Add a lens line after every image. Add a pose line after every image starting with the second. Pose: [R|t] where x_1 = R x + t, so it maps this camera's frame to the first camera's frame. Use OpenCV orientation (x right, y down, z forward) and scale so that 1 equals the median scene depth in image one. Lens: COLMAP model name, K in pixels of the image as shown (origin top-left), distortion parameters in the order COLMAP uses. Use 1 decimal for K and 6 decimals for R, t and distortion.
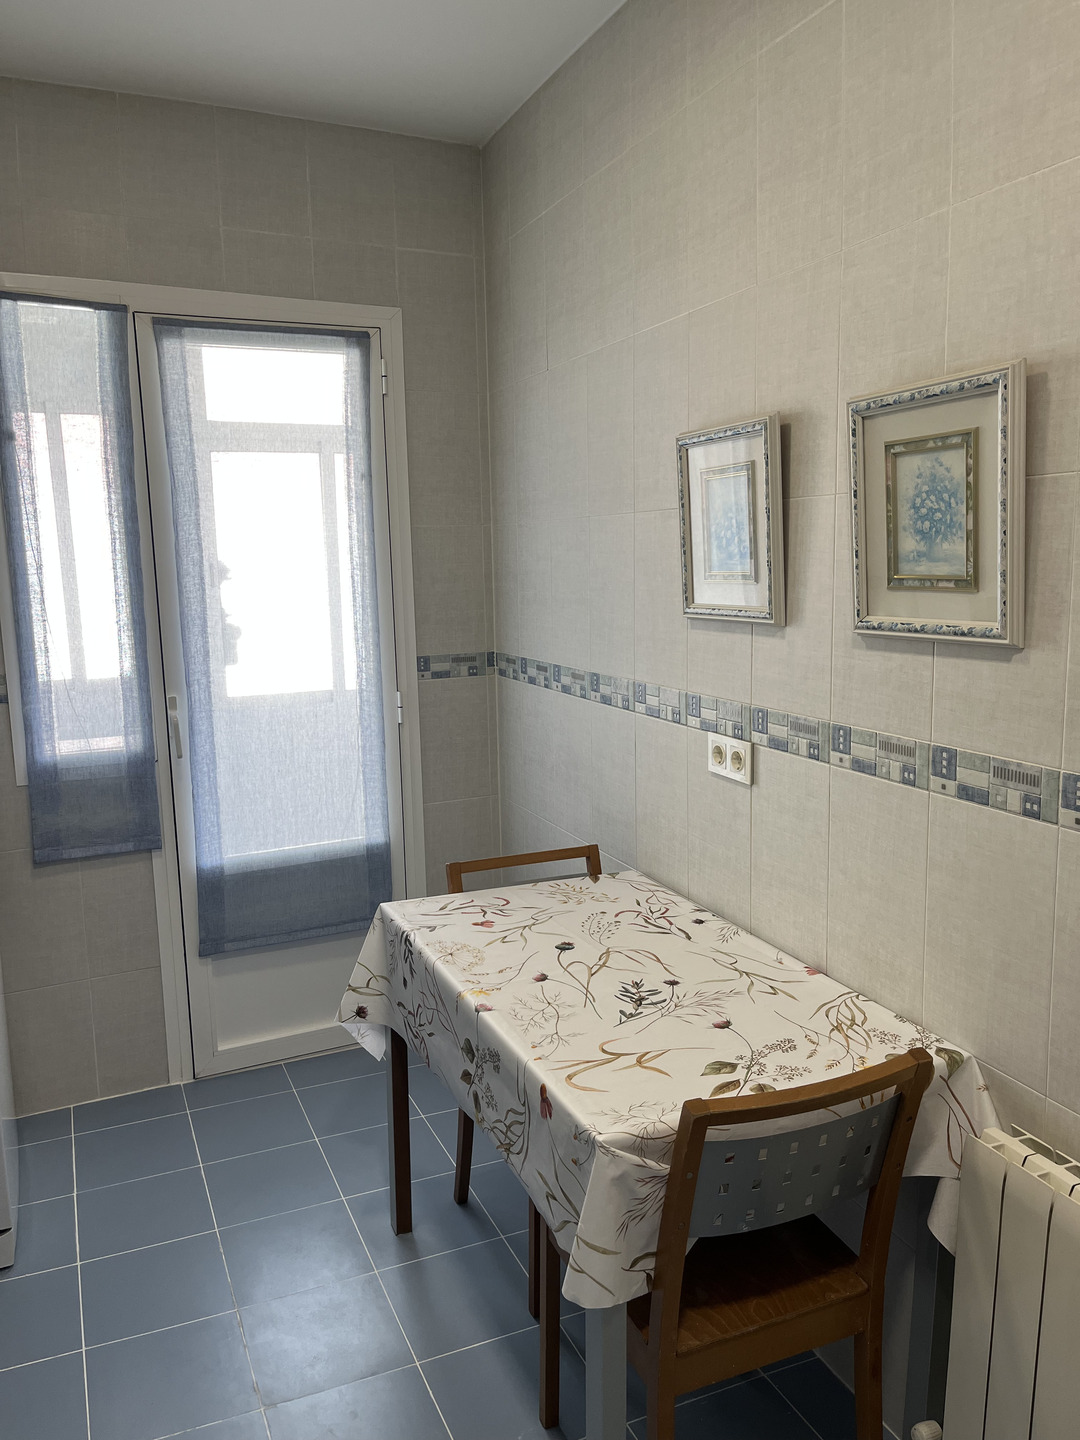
lens RADIAL K [[1087.5, 0, 539.6], [0, 1087.5, 726.8], [0, 0, 1]] dist [0.049059, -0.072450]
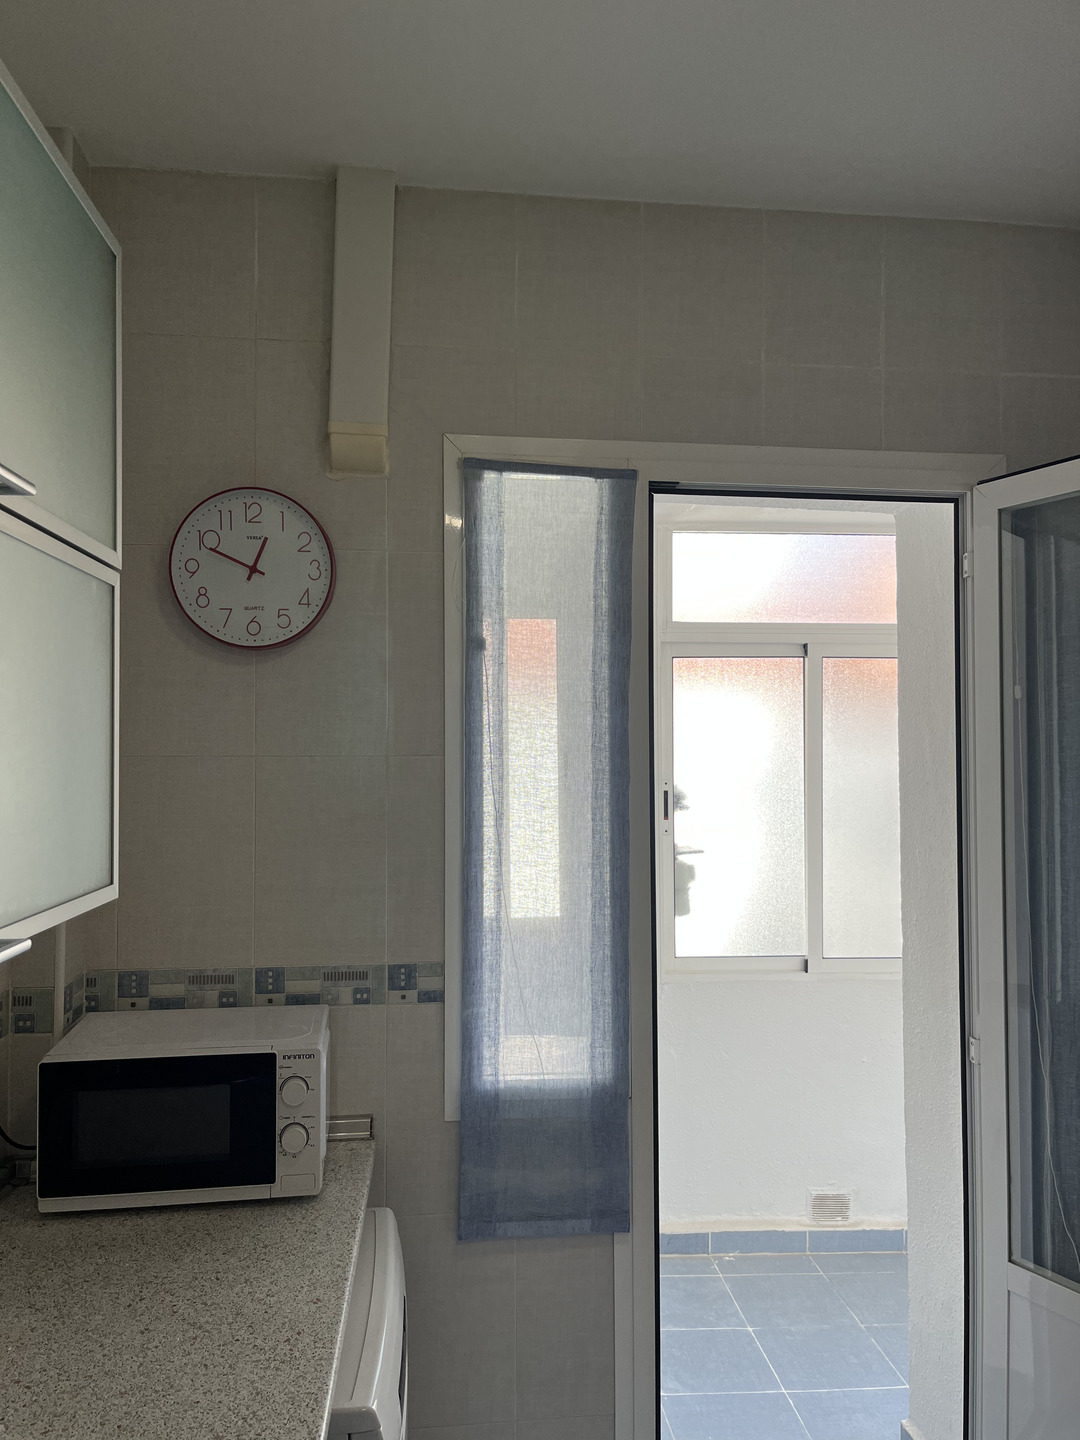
lens RADIAL K [[1087.5, 0, 539.1], [0, 1087.5, 716.6], [0, 0, 1]] dist [0.049059, -0.072450]
pose [[0.943293, 0.005271, -0.331920, -0.185008], [-0.066718, 0.982482, -0.174006, -0.084529], [0.325188, 0.186284, 0.927120, 0.312325]]
